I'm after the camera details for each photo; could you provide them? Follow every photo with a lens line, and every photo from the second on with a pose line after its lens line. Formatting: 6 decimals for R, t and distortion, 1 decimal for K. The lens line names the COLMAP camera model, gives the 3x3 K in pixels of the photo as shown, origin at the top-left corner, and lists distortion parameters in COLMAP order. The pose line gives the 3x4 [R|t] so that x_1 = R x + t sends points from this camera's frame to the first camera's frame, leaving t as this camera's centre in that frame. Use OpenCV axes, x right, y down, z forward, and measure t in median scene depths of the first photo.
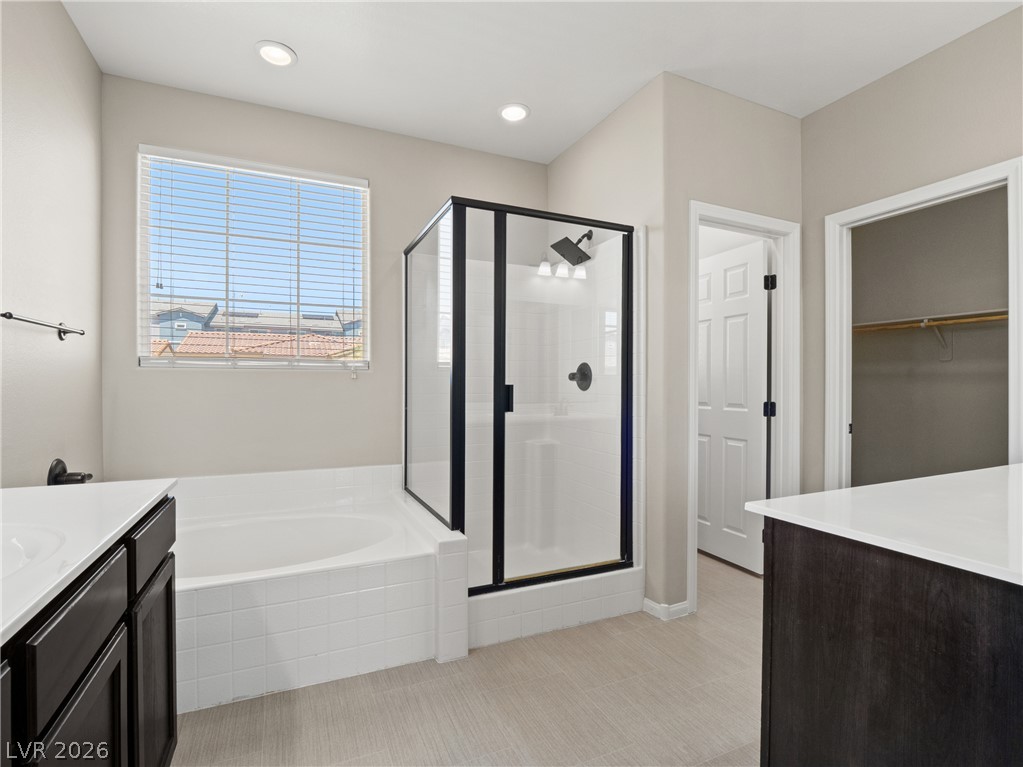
lens RADIAL K [[491.2, 0, 509.8], [0, 491.2, 383.5], [0, 0, 1]] dist [0.000615, -0.017210]
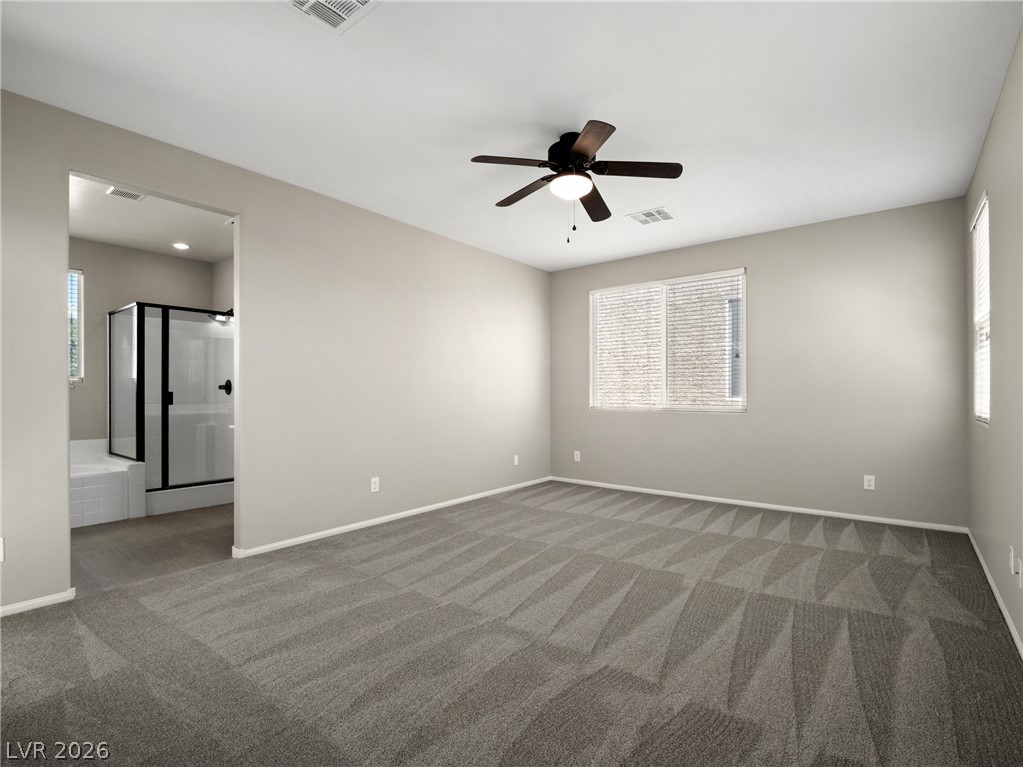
lens RADIAL K [[497.5, 0, 500.6], [0, 497.5, 386.3], [0, 0, 1]] dist [0.002831, -0.016100]
pose [[0.897030, -0.005459, 0.441935, 0.322707], [0.008290, 0.999956, -0.004476, 0.000234], [-0.441891, 0.007679, 0.897036, -1.505896]]
